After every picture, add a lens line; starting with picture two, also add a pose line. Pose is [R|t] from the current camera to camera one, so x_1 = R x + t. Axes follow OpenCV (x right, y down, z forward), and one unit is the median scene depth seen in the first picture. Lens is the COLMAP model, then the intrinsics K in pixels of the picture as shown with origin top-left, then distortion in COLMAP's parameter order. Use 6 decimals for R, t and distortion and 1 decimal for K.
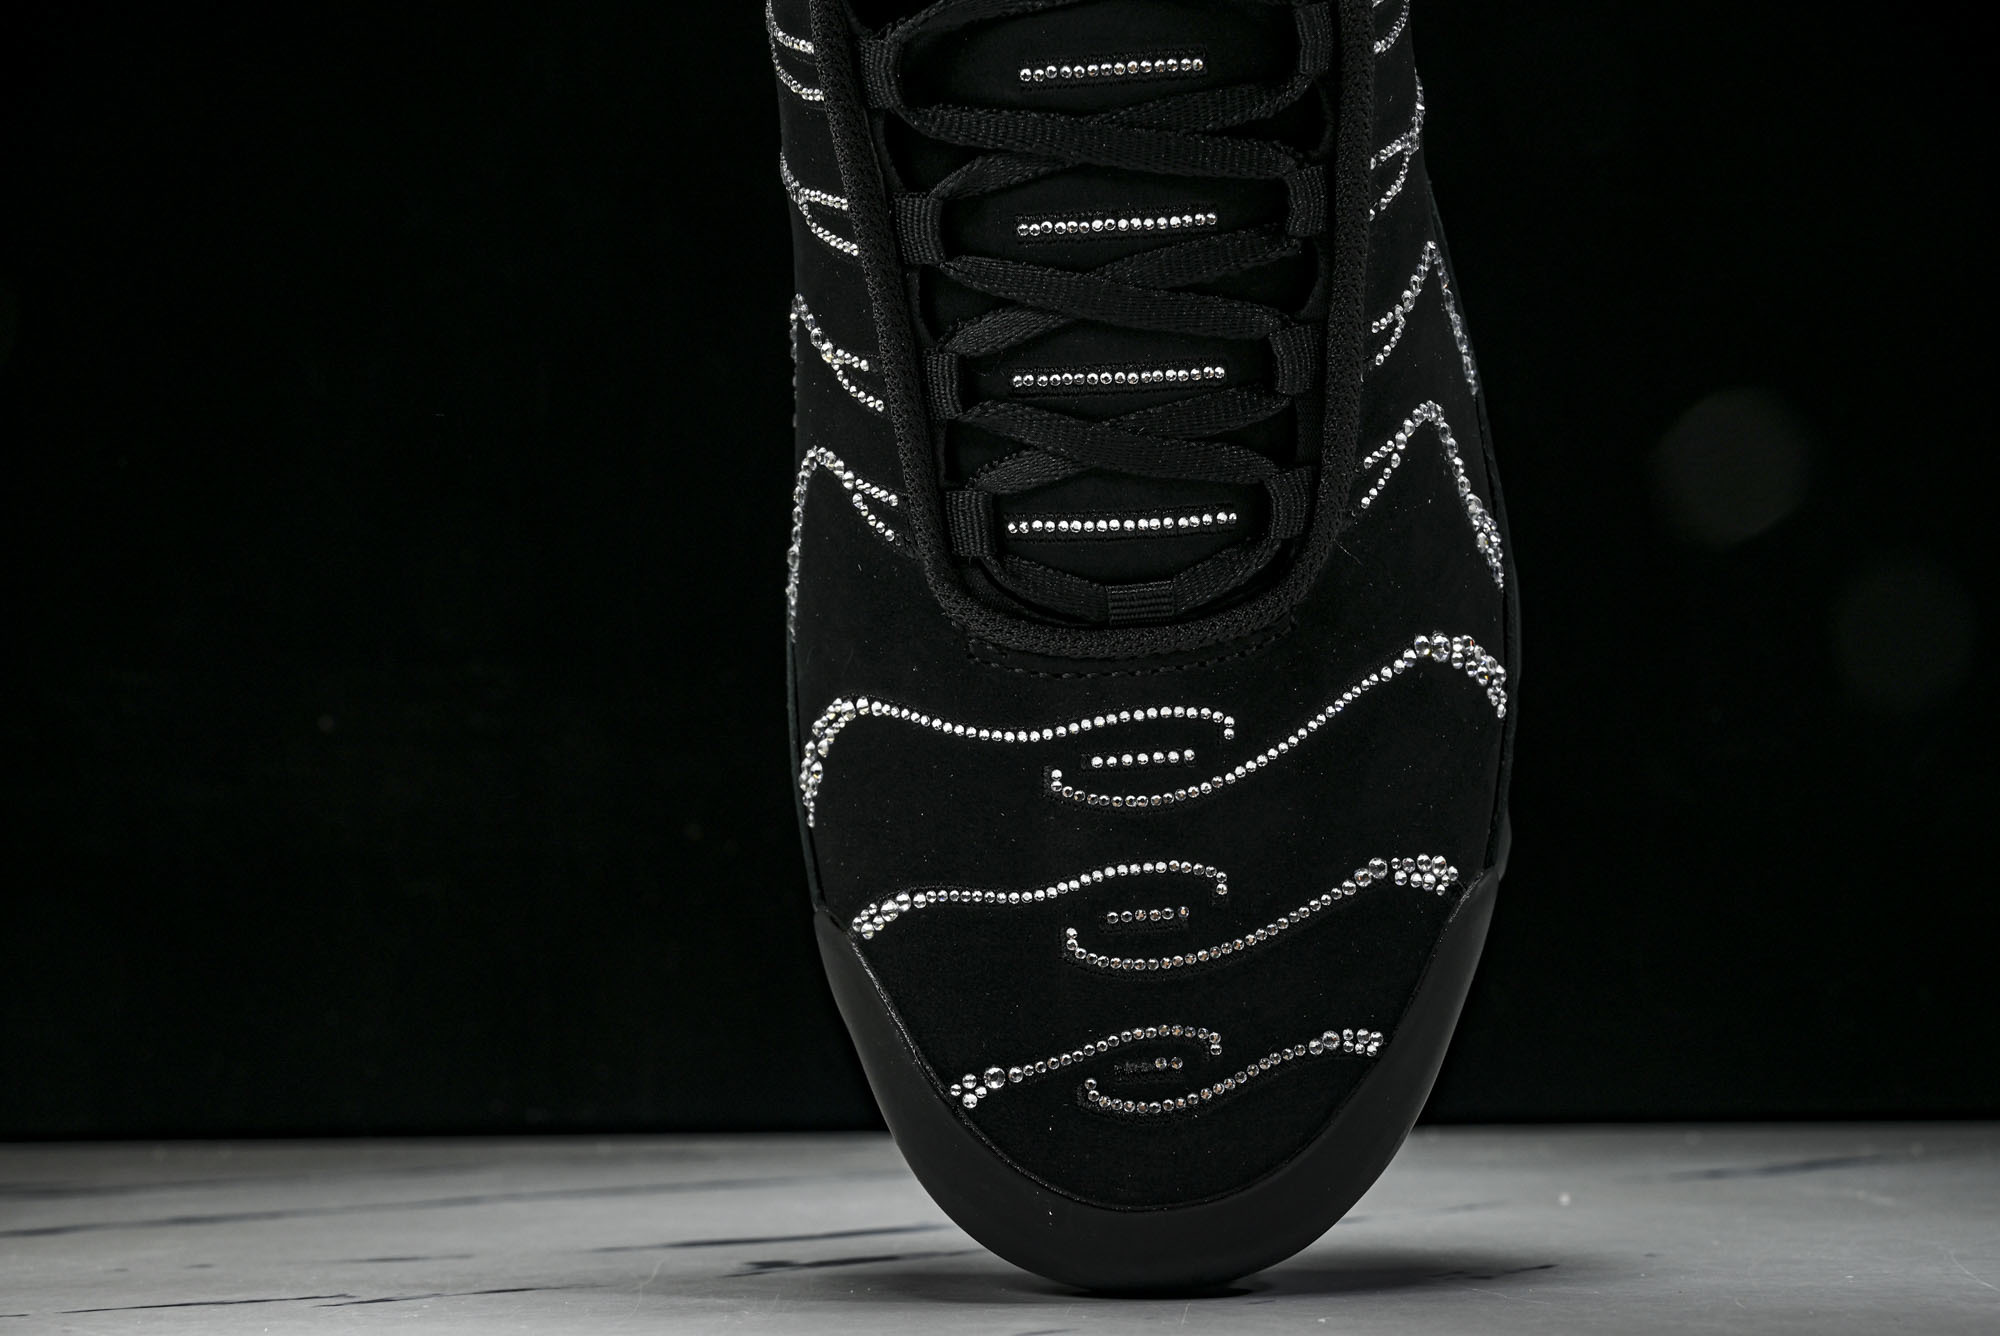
lens RADIAL K [[2611.6, 0, 1000.0], [0, 2611.6, 668.0], [0, 0, 1]] dist [0.003543, -0.005620]
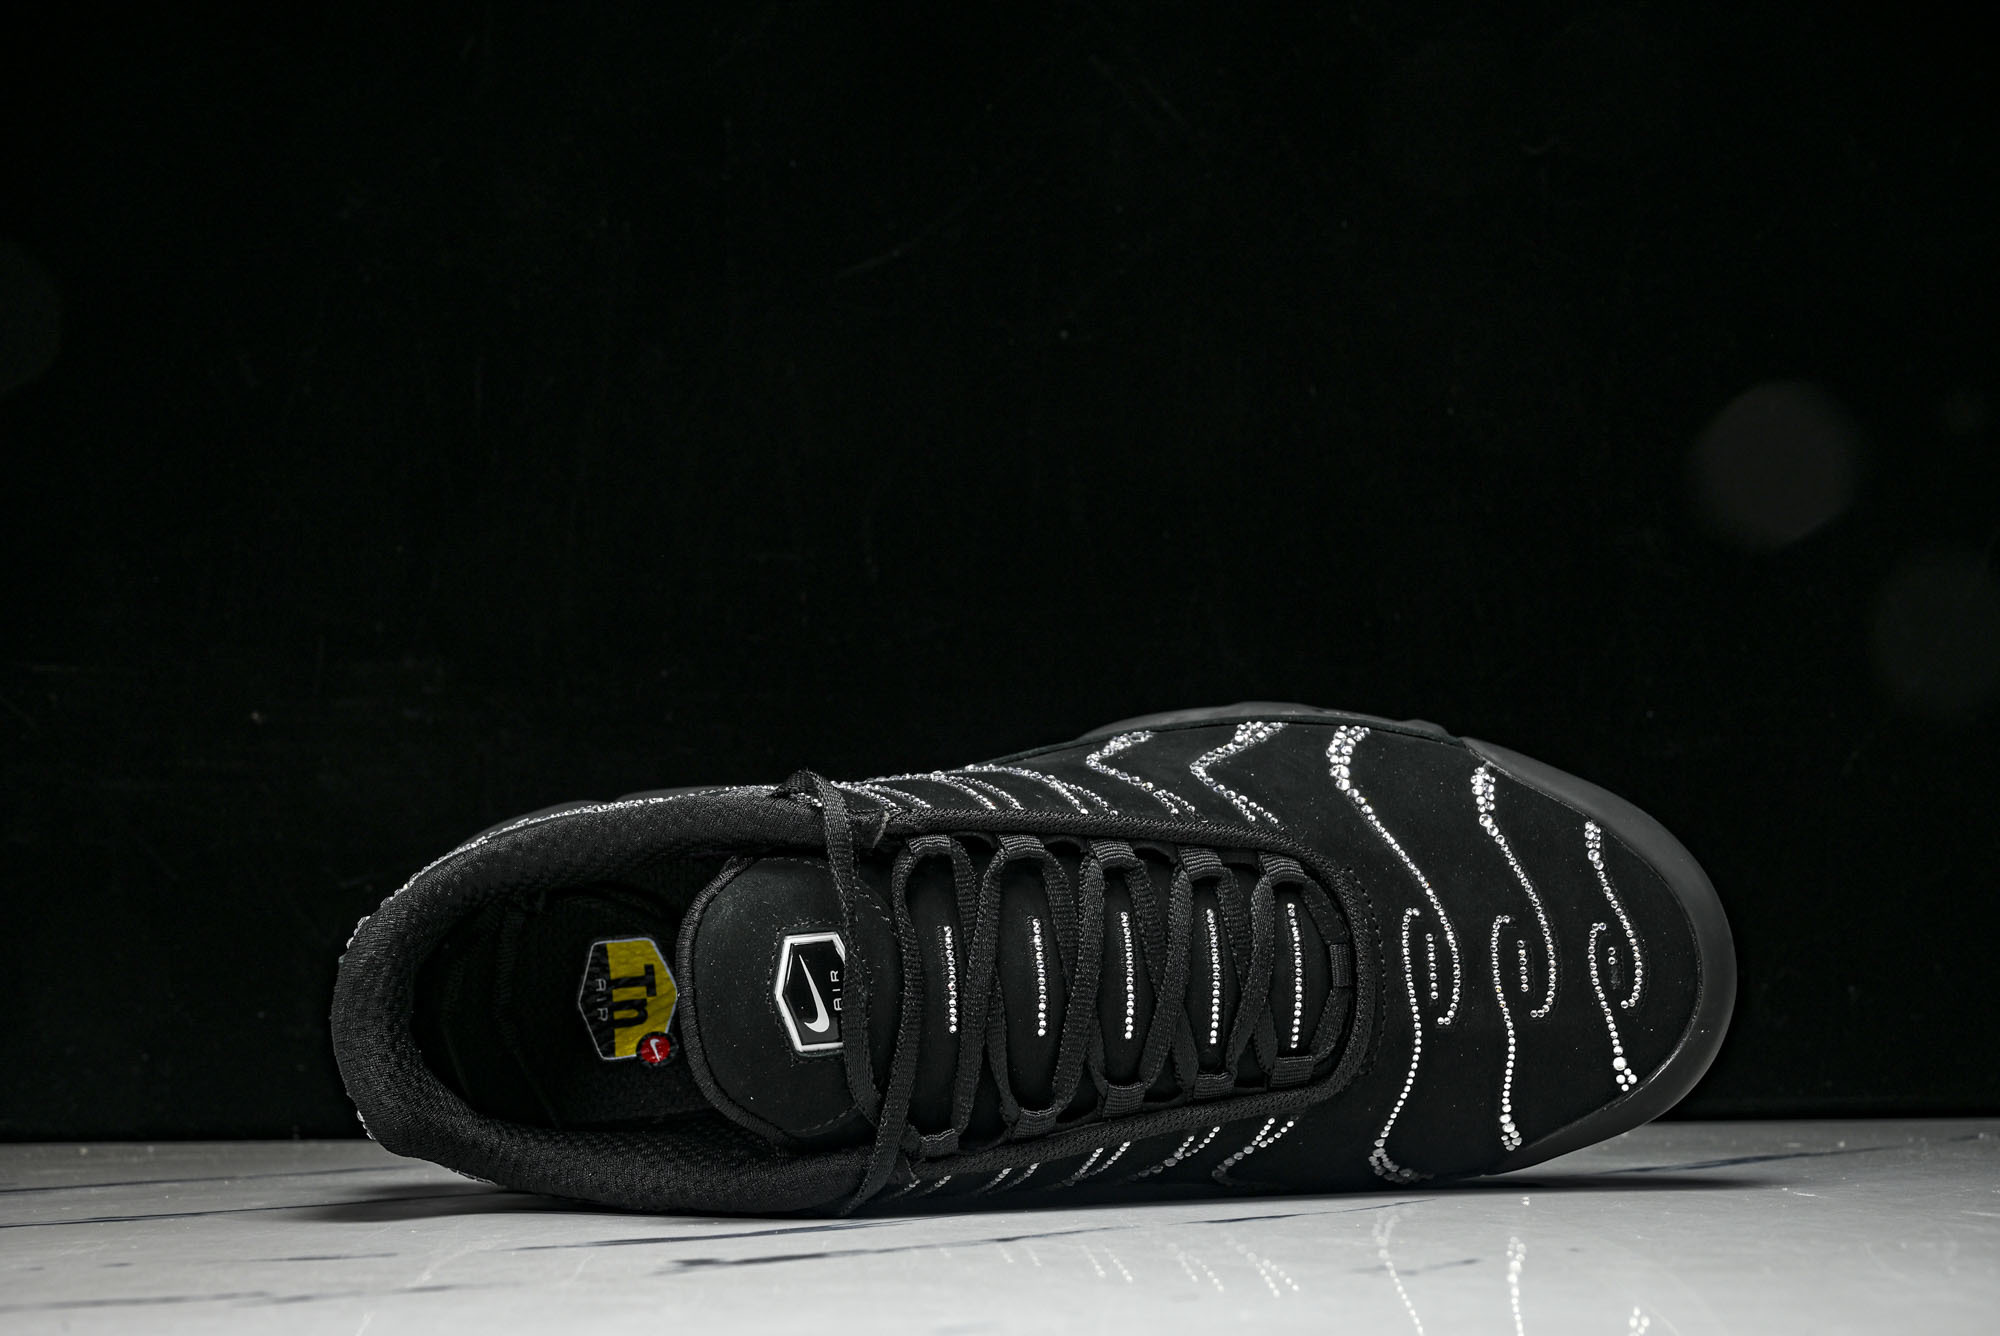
lens RADIAL K [[2616.2, 0, 1000.0], [0, 2616.2, 668.0], [0, 0, 1]] dist [-0.007007, 0.031280]
pose [[0.025137, -0.990102, 0.138078, 0.007258], [0.972456, 0.056234, 0.226201, -0.596375], [-0.231727, 0.128588, 0.964245, -0.509000]]
